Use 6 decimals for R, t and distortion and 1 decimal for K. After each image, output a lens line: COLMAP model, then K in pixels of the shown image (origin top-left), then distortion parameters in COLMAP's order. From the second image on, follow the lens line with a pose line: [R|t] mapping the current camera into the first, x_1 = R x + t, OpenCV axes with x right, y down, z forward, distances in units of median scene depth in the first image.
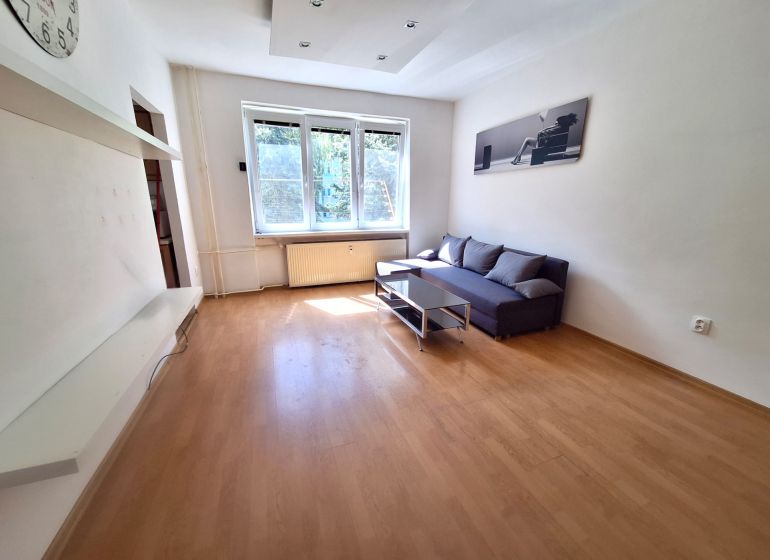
lens RADIAL K [[302.1, 0, 379.8], [0, 302.1, 278.6], [0, 0, 1]] dist [-0.000878, -0.000046]
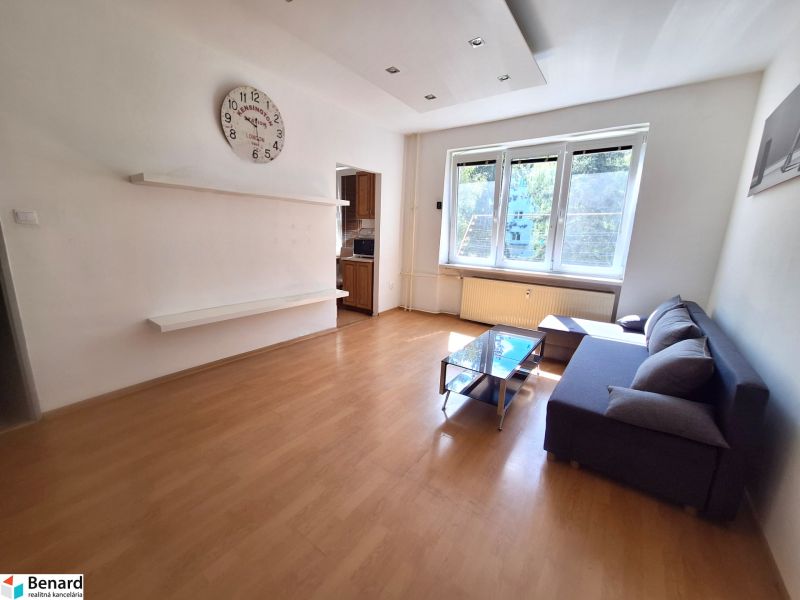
lens RADIAL K [[314.4, 0, 401.6], [0, 314.4, 297.1], [0, 0, 1]] dist [0.000050, -0.000108]
pose [[0.548738, 0.185977, -0.815045, 0.506730], [-0.235222, 0.969901, 0.062947, -0.068039], [0.802220, 0.157175, 0.575968, 0.233218]]
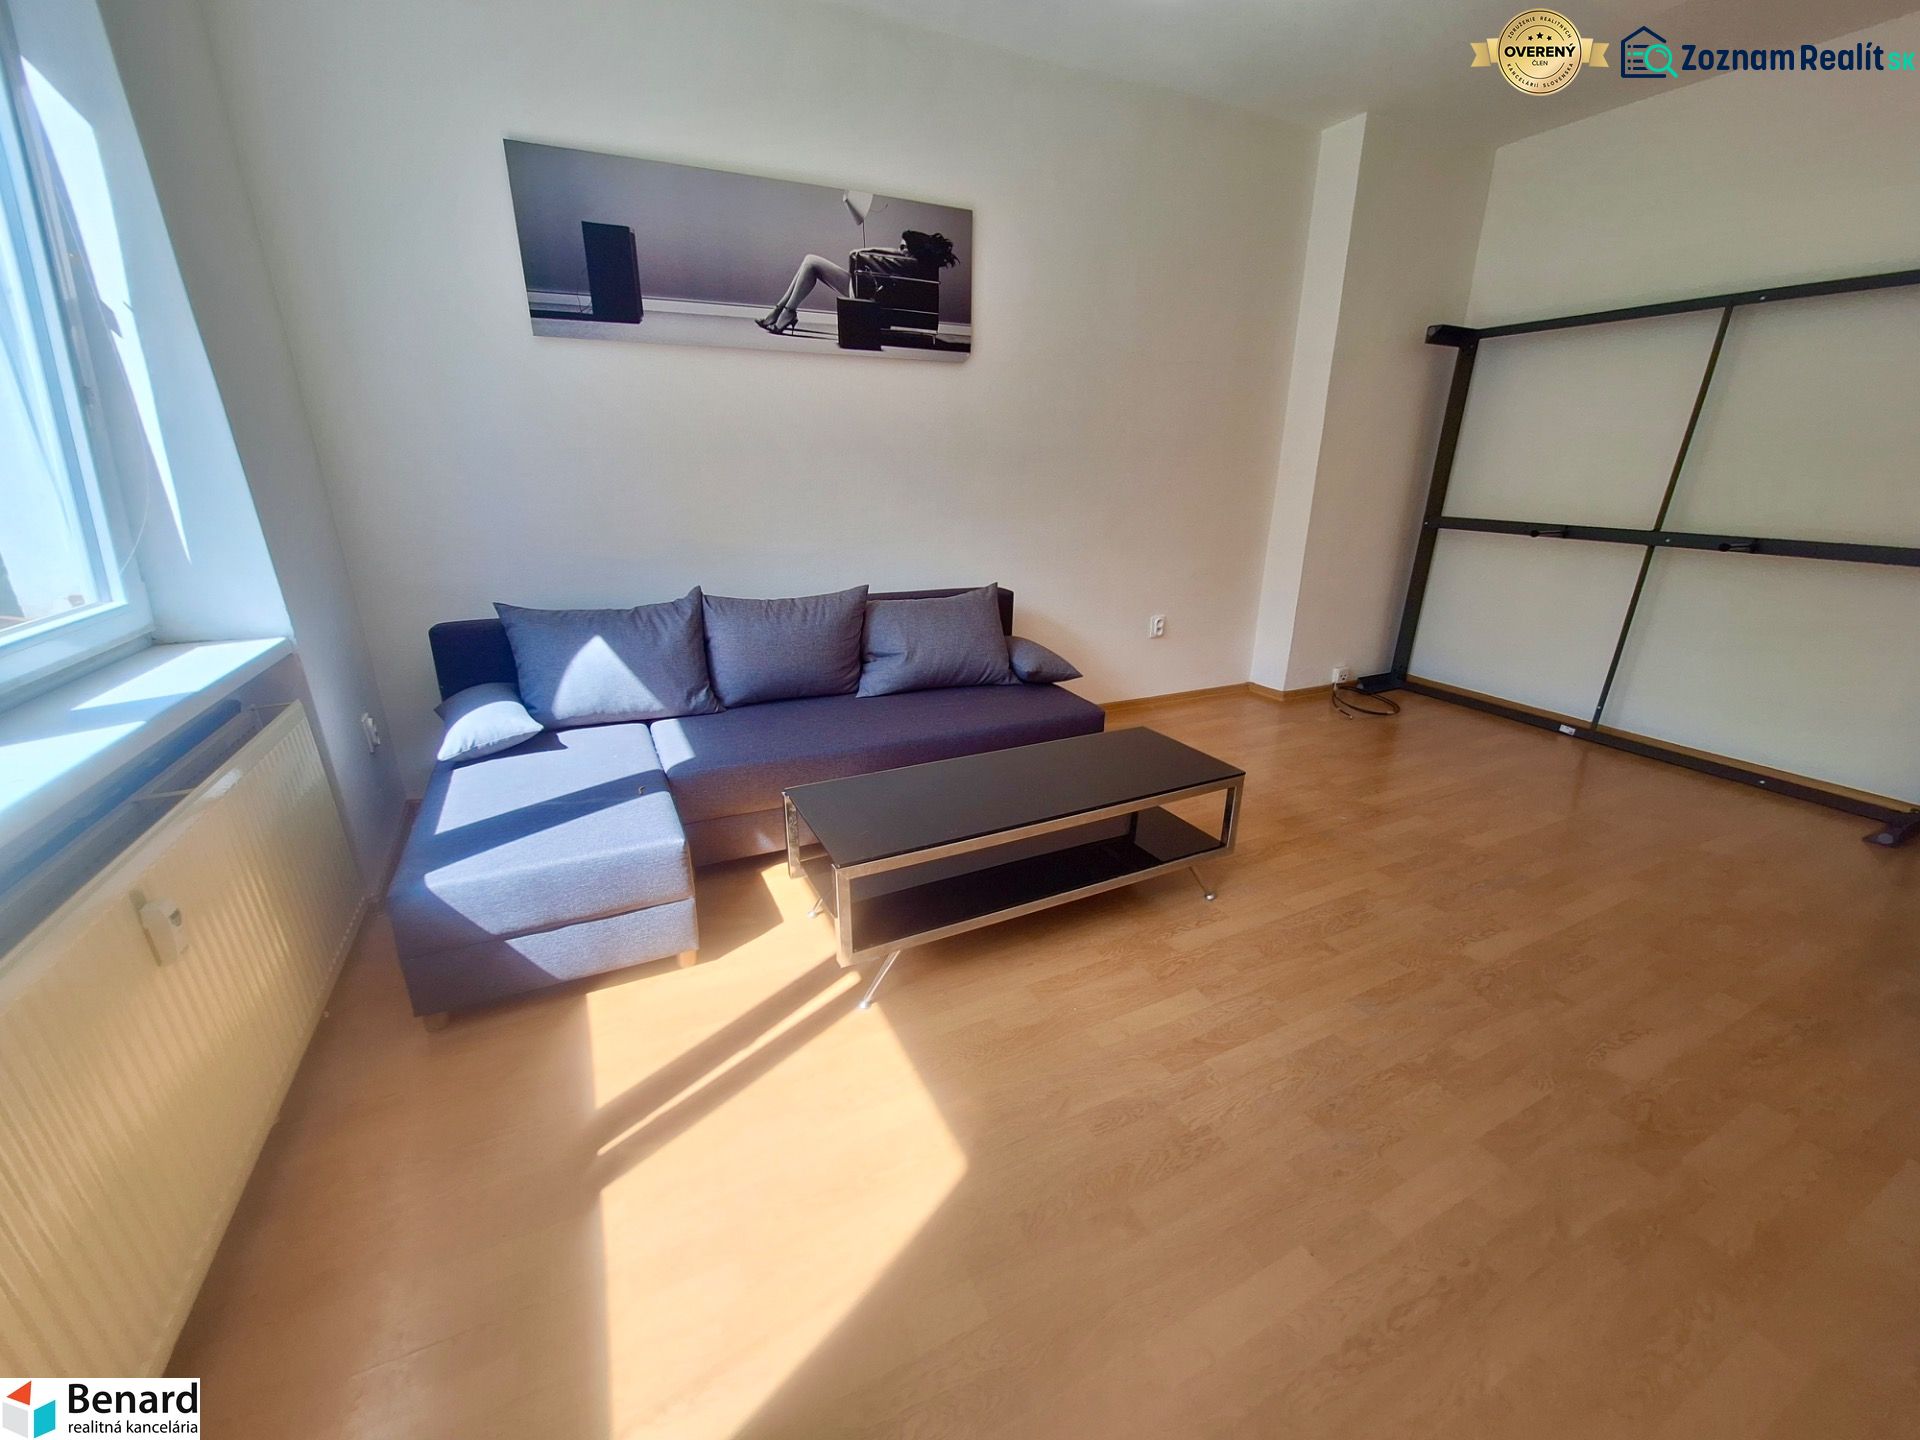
lens RADIAL K [[754.5, 0, 955.8], [0, 754.5, 721.4], [0, 0, 1]] dist [0.000050, -0.000108]
pose [[-0.093547, -0.323449, 0.941610, -0.396542], [0.244532, 0.909324, 0.336652, -0.208080], [-0.965118, 0.261746, -0.005971, 0.843666]]
